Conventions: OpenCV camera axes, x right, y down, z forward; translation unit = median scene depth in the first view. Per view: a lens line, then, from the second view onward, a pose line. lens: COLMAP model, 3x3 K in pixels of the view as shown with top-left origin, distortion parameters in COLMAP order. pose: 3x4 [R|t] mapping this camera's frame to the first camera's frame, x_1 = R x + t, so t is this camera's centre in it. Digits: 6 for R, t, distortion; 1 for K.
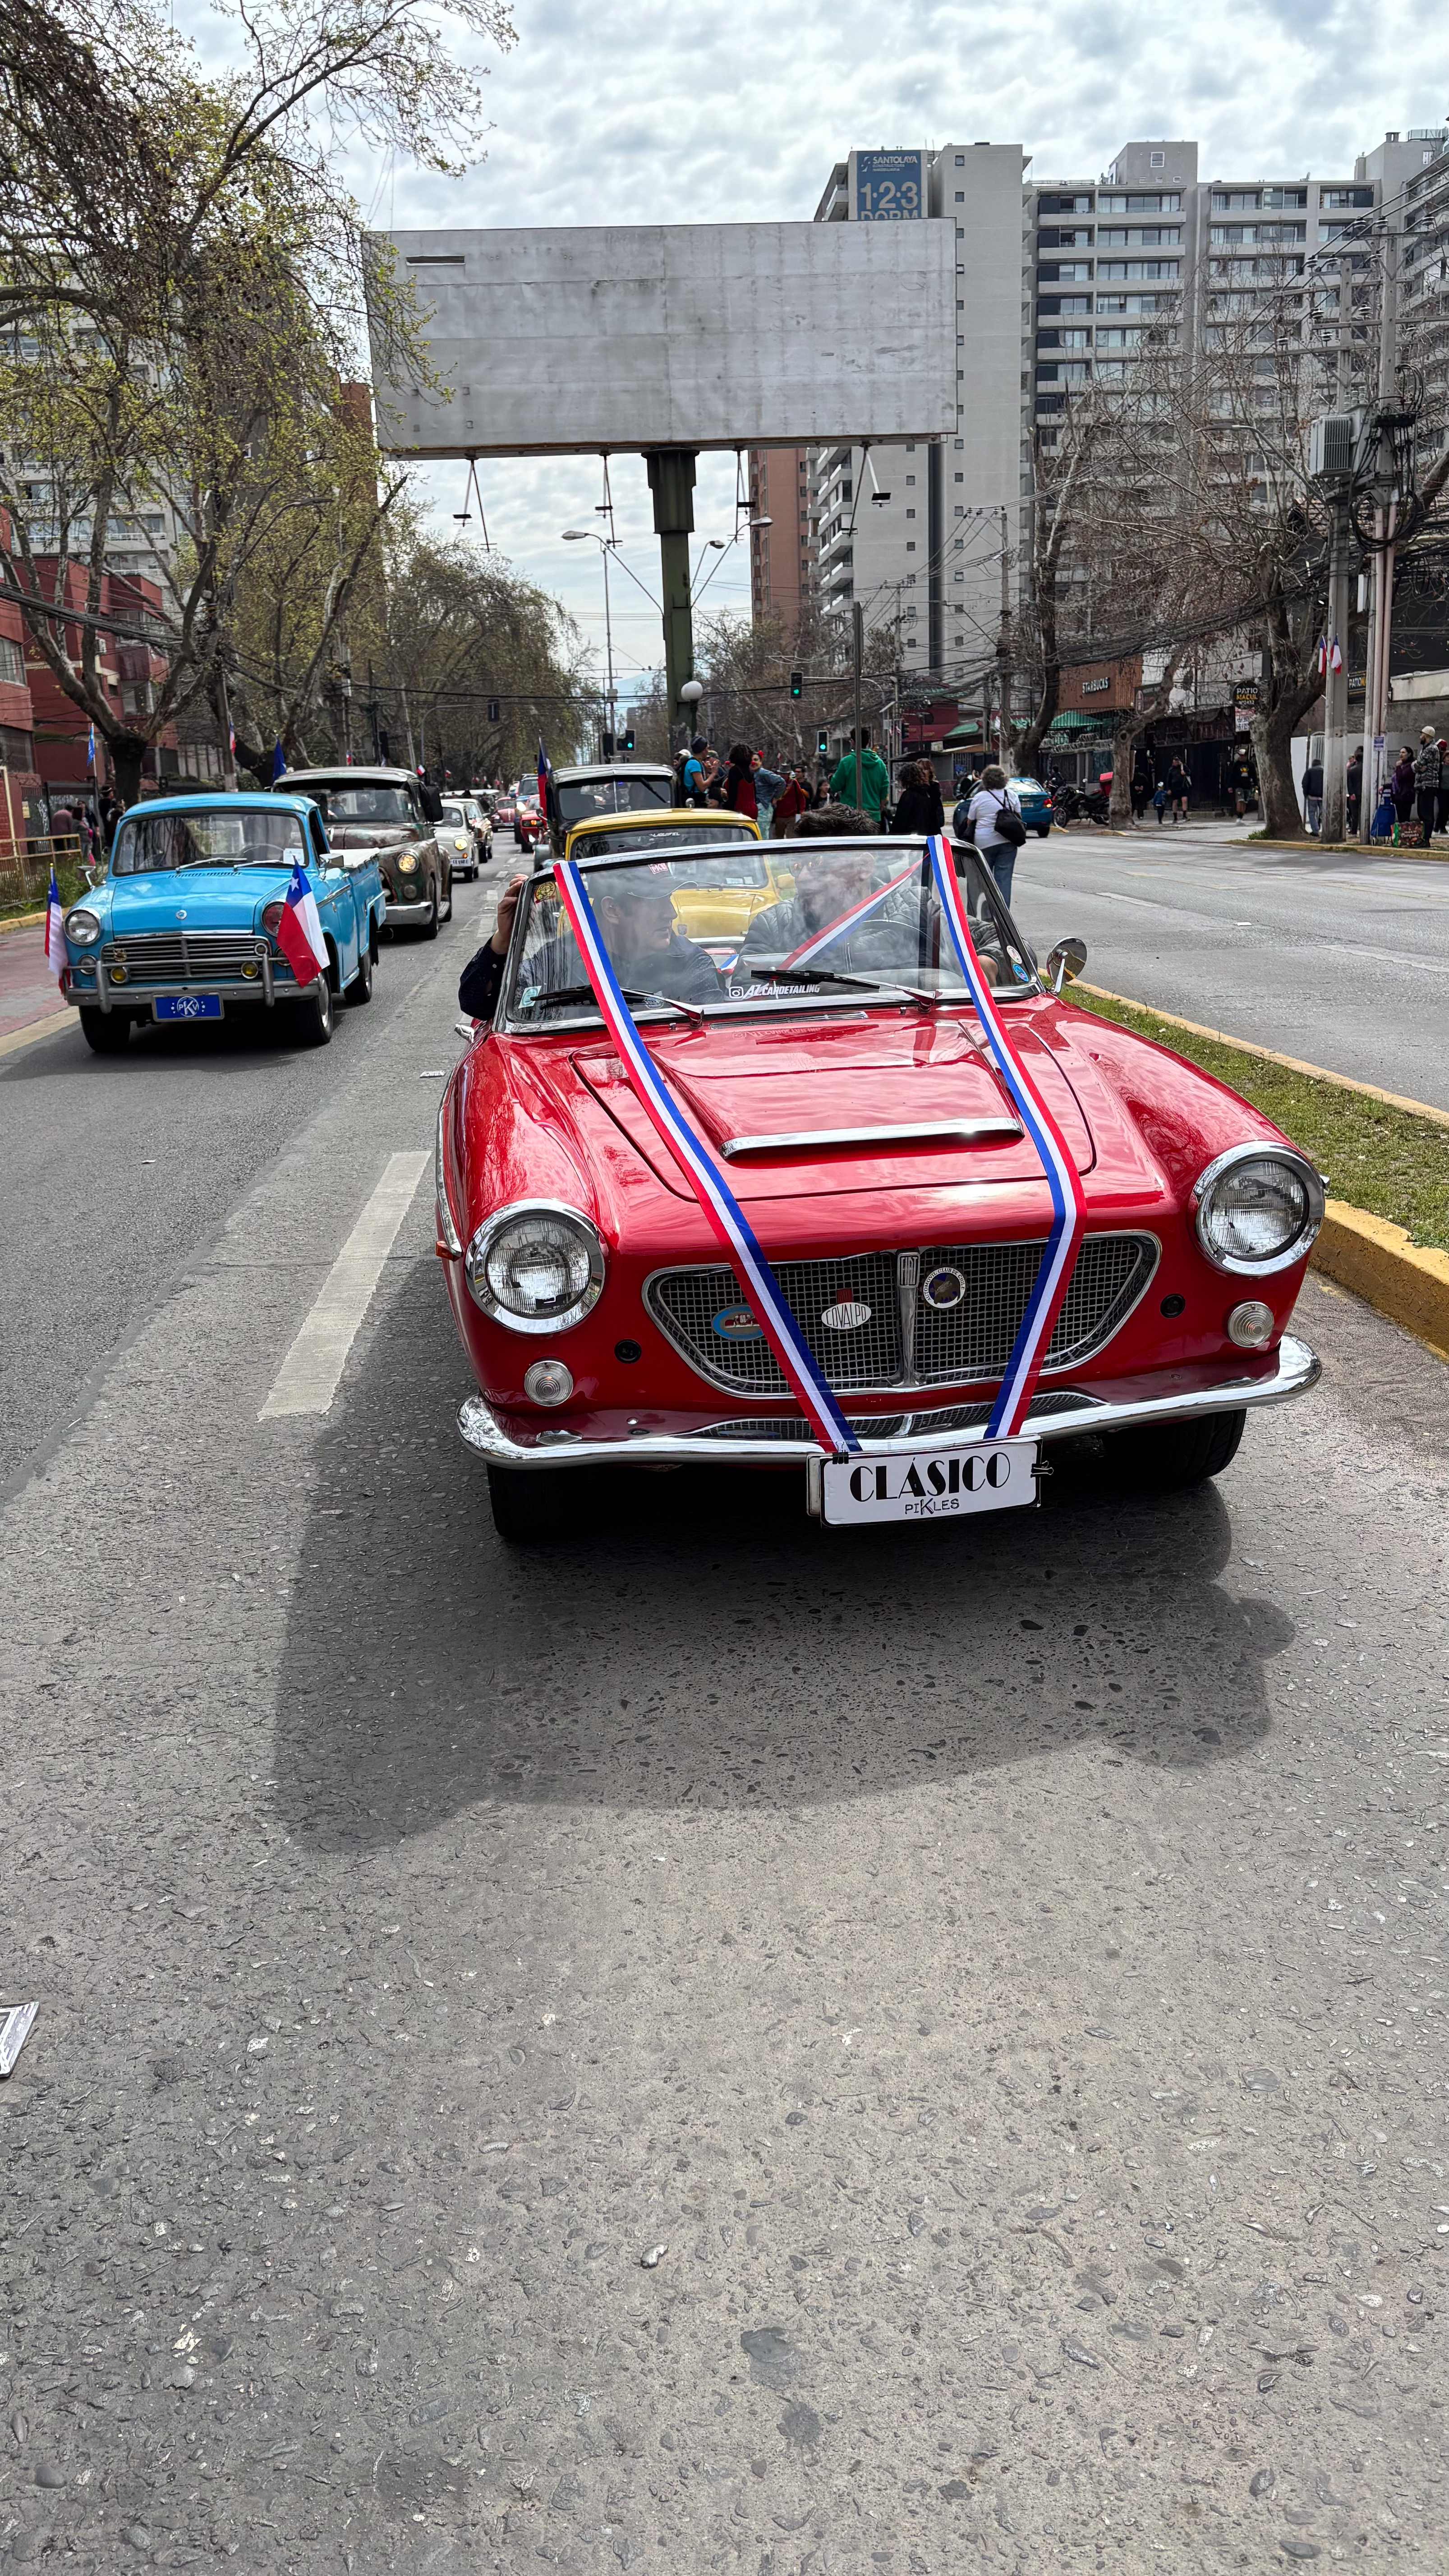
lens RADIAL K [[1901.1, 0, 724.5], [0, 1901.1, 1288.0], [0, 0, 1]] dist [0.025445, 0.002706]
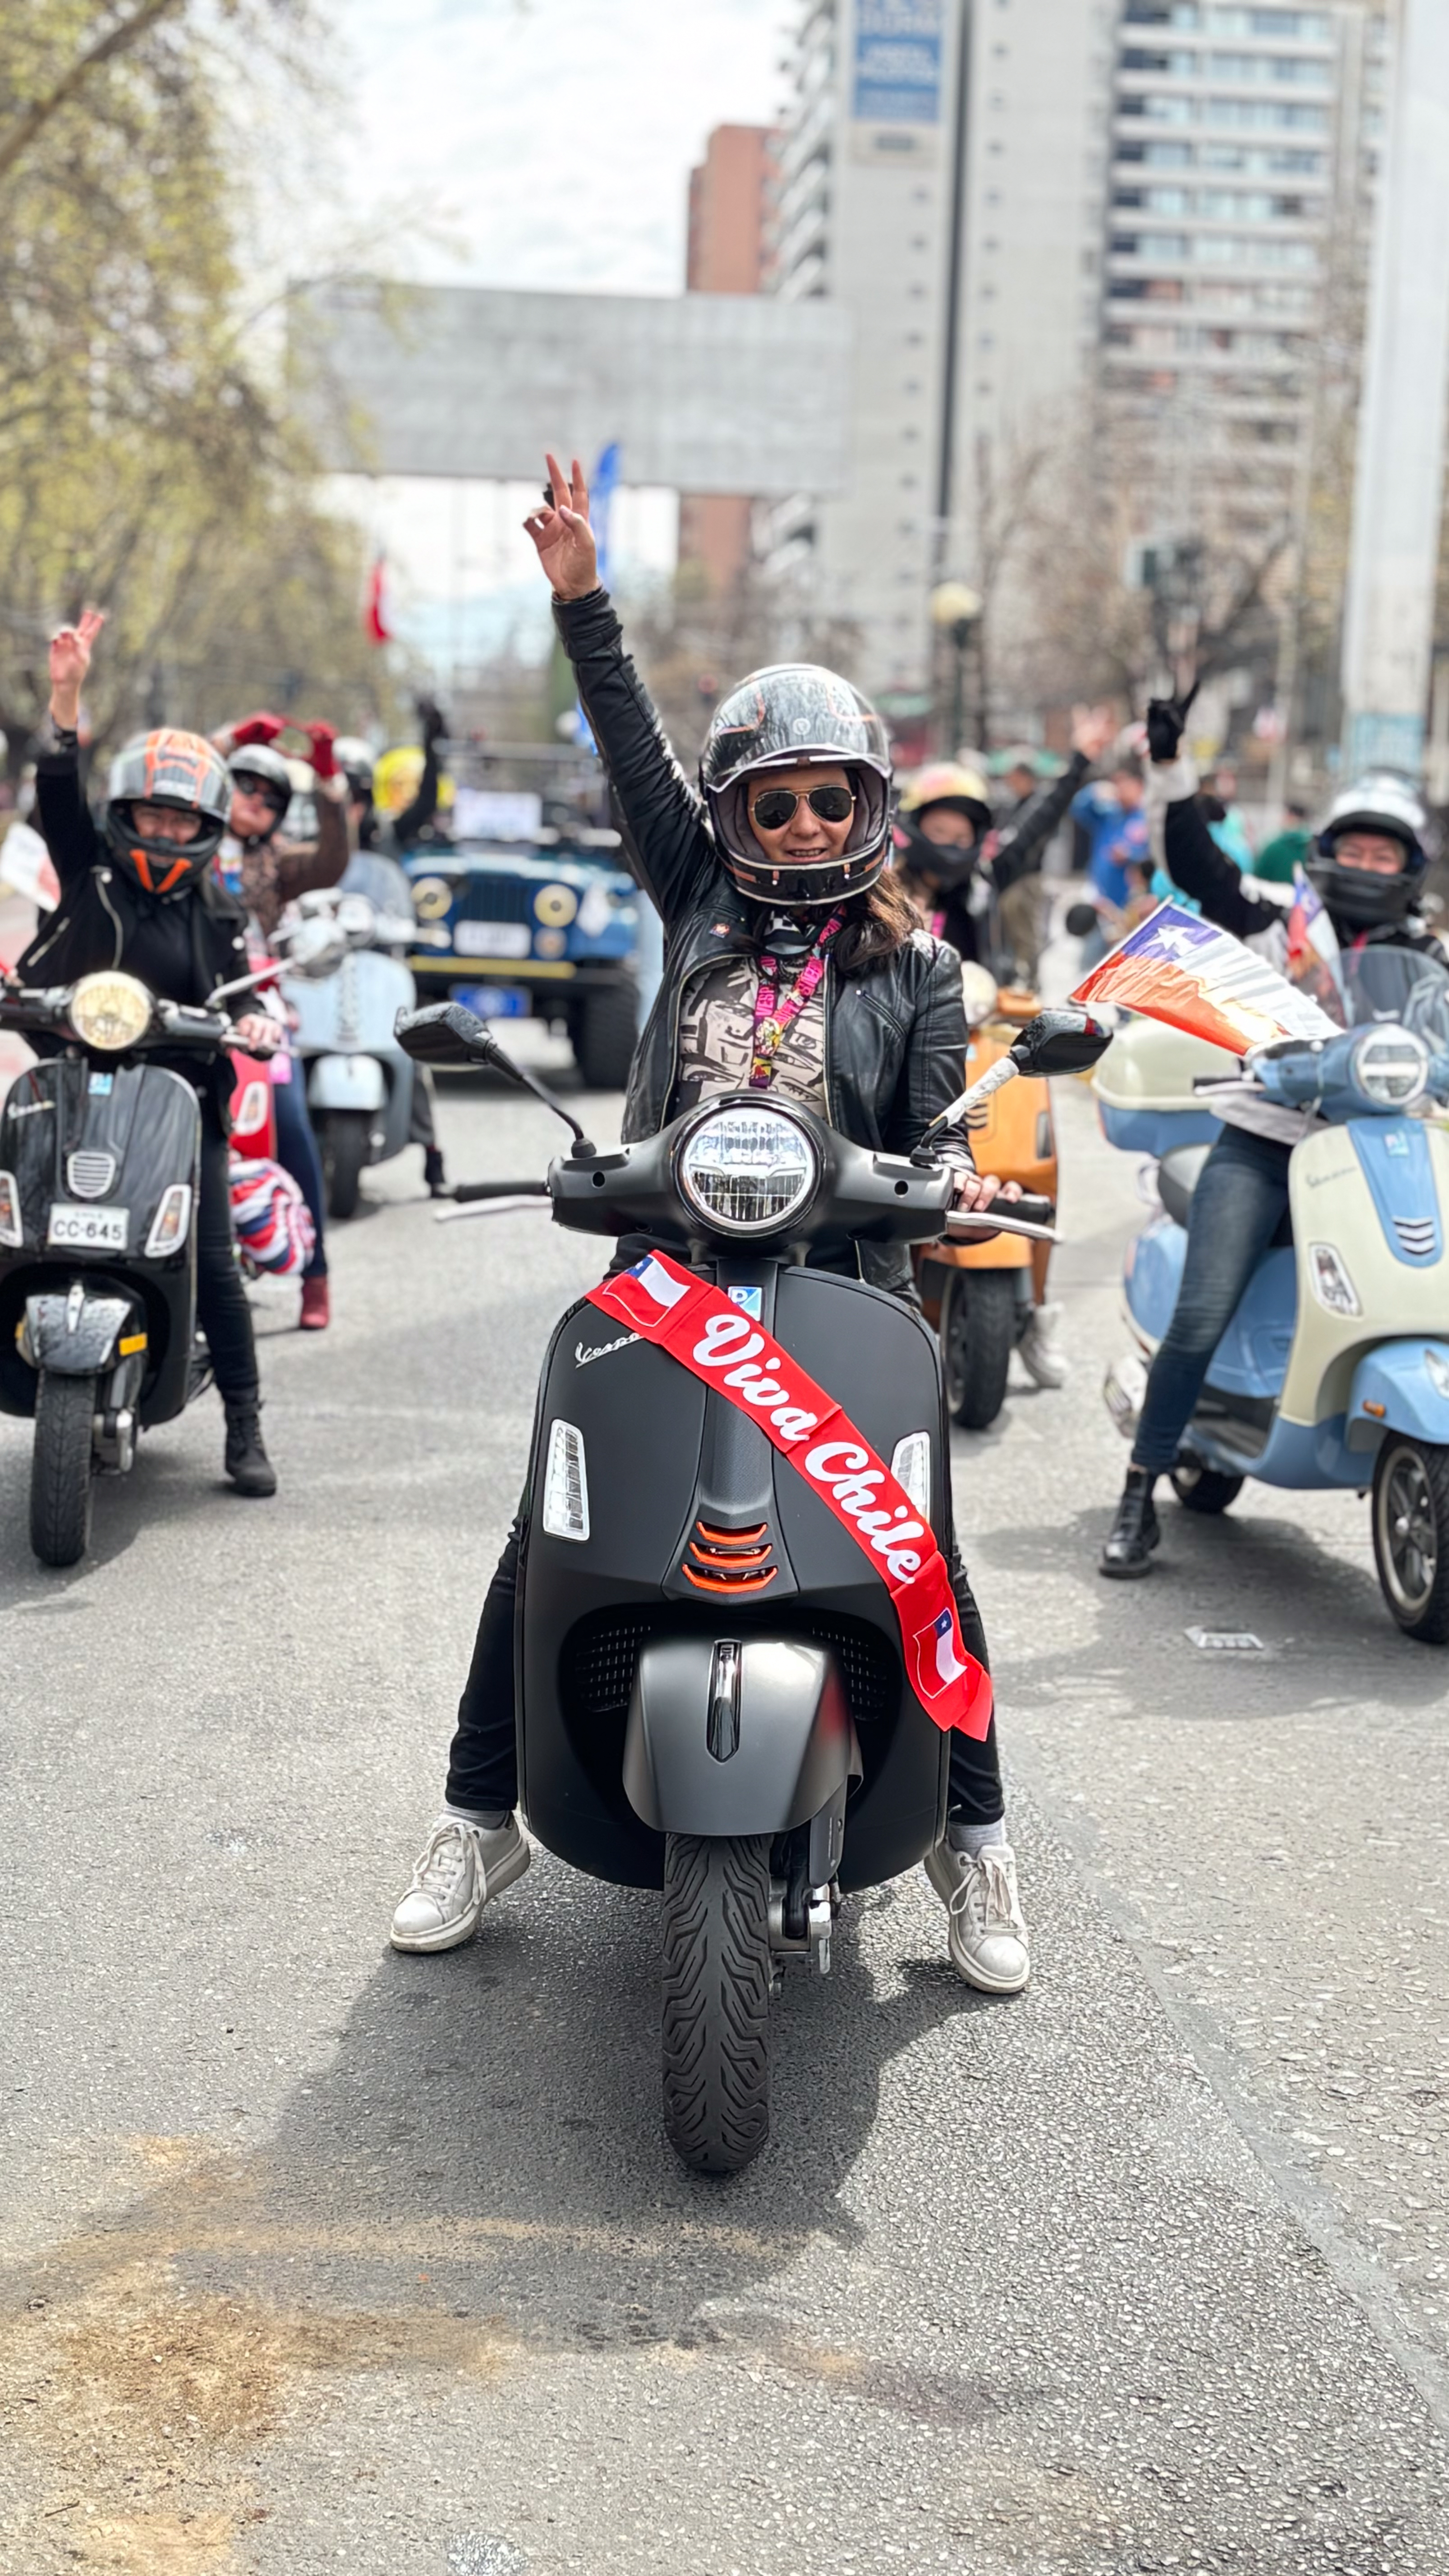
lens RADIAL K [[3604.3, 0, 724.5], [0, 3604.3, 1288.0], [0, 0, 1]] dist [0.188025, -0.725815]
pose [[0.997059, 0.066084, 0.038802, 0.005720], [-0.060672, 0.990033, -0.127099, 0.140706], [-0.046815, 0.124371, 0.991131, -0.546848]]
